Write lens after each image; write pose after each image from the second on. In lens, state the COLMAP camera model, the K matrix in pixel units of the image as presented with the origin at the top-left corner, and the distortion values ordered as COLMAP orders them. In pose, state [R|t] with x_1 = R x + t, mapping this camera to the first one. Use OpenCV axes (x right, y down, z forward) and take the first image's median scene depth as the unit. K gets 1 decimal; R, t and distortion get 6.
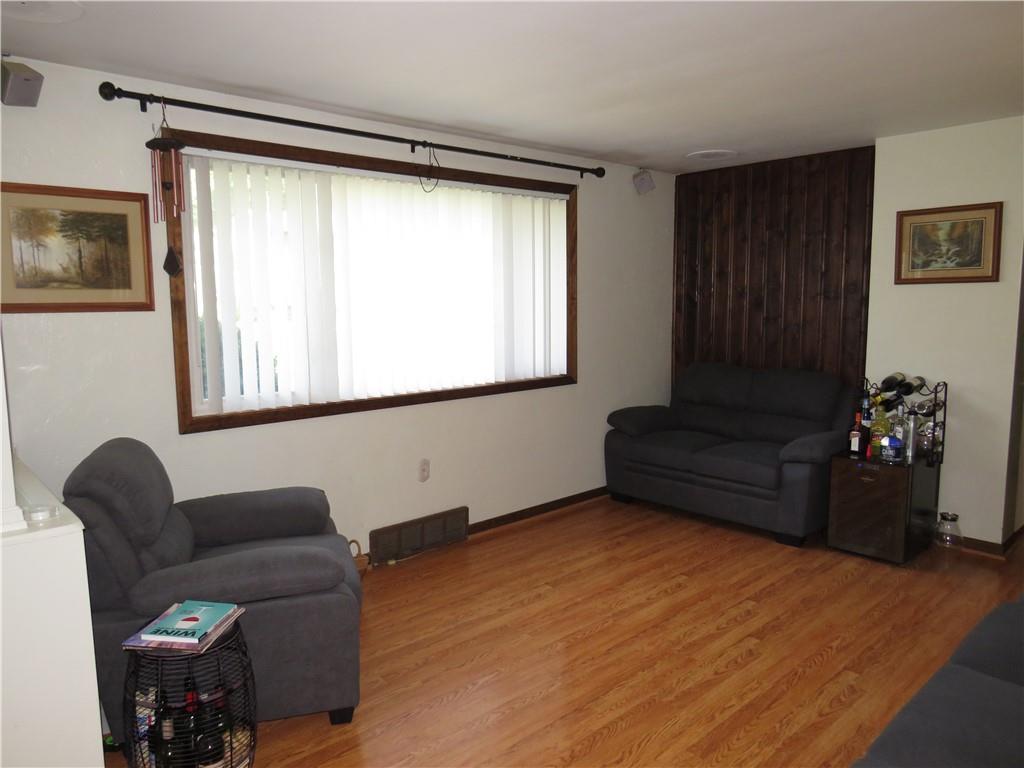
lens RADIAL K [[715.1, 0, 509.7], [0, 715.1, 389.4], [0, 0, 1]] dist [-0.038141, 0.011289]
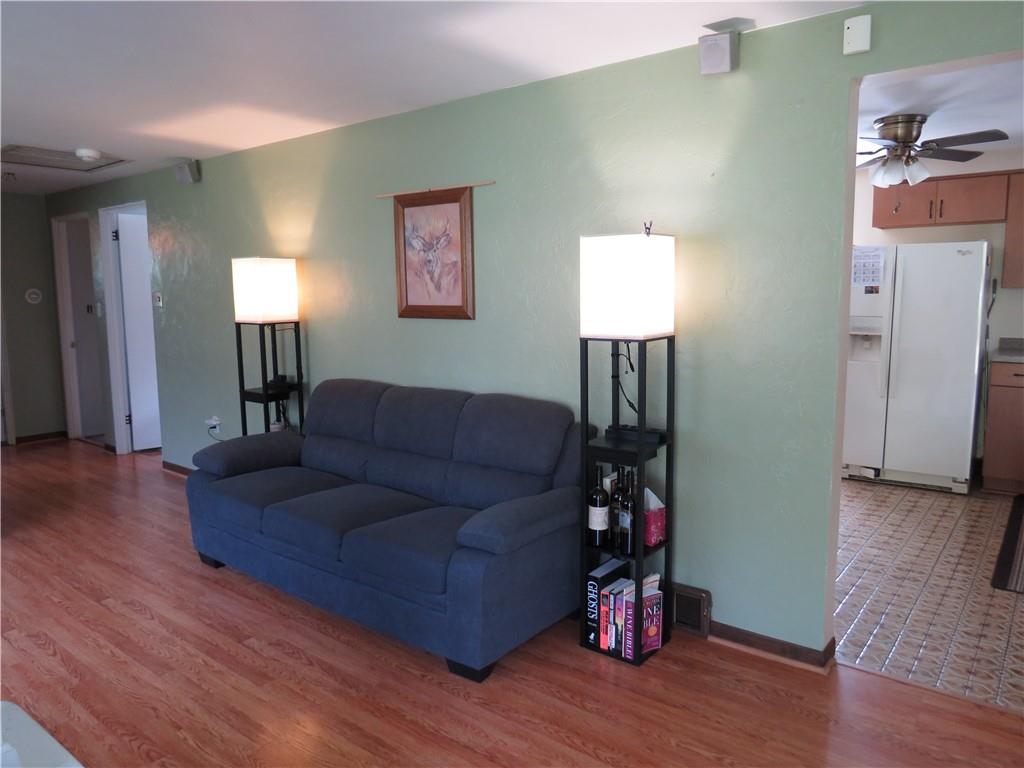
lens RADIAL K [[715.1, 0, 501.9], [0, 715.1, 387.1], [0, 0, 1]] dist [-0.038141, 0.011289]
pose [[-0.159761, -0.117436, 0.980145, -0.542856], [0.130061, 0.981739, 0.138827, -0.027926], [-0.978550, 0.149658, -0.141570, 0.315011]]
